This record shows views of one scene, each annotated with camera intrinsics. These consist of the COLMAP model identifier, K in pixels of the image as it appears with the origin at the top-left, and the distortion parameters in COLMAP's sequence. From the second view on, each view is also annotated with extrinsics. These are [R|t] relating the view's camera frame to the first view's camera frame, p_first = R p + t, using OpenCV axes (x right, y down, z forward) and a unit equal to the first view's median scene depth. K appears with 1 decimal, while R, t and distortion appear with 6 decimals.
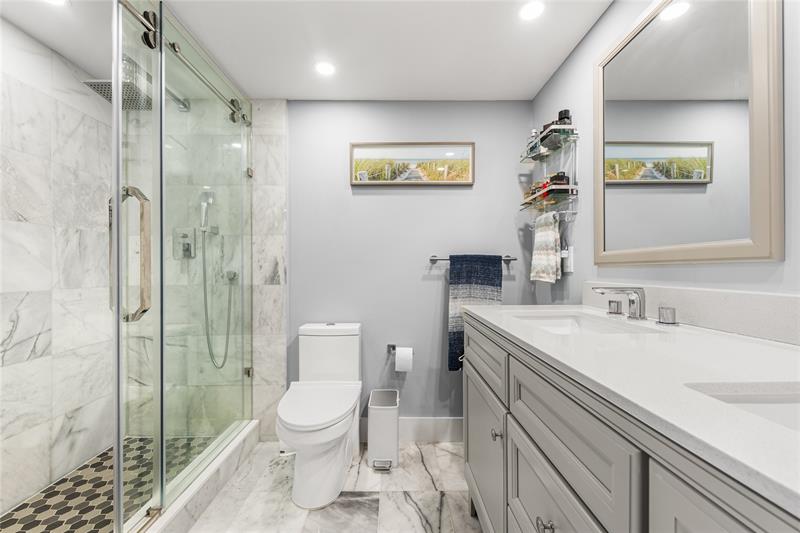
lens RADIAL K [[316.6, 0, 388.0], [0, 316.6, 268.9], [0, 0, 1]] dist [0.008051, -0.001864]
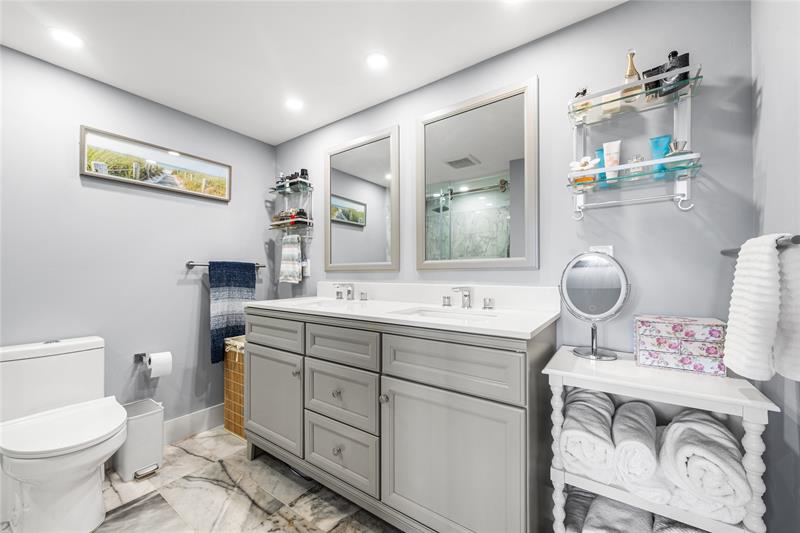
lens RADIAL K [[316.6, 0, 400.2], [0, 316.6, 272.3], [0, 0, 1]] dist [0.008051, -0.001864]
pose [[0.579214, 0.006818, 0.815147, -0.333895], [-0.002561, 0.999975, -0.006545, 0.000143], [-0.815171, 0.001703, 0.579217, -0.198149]]
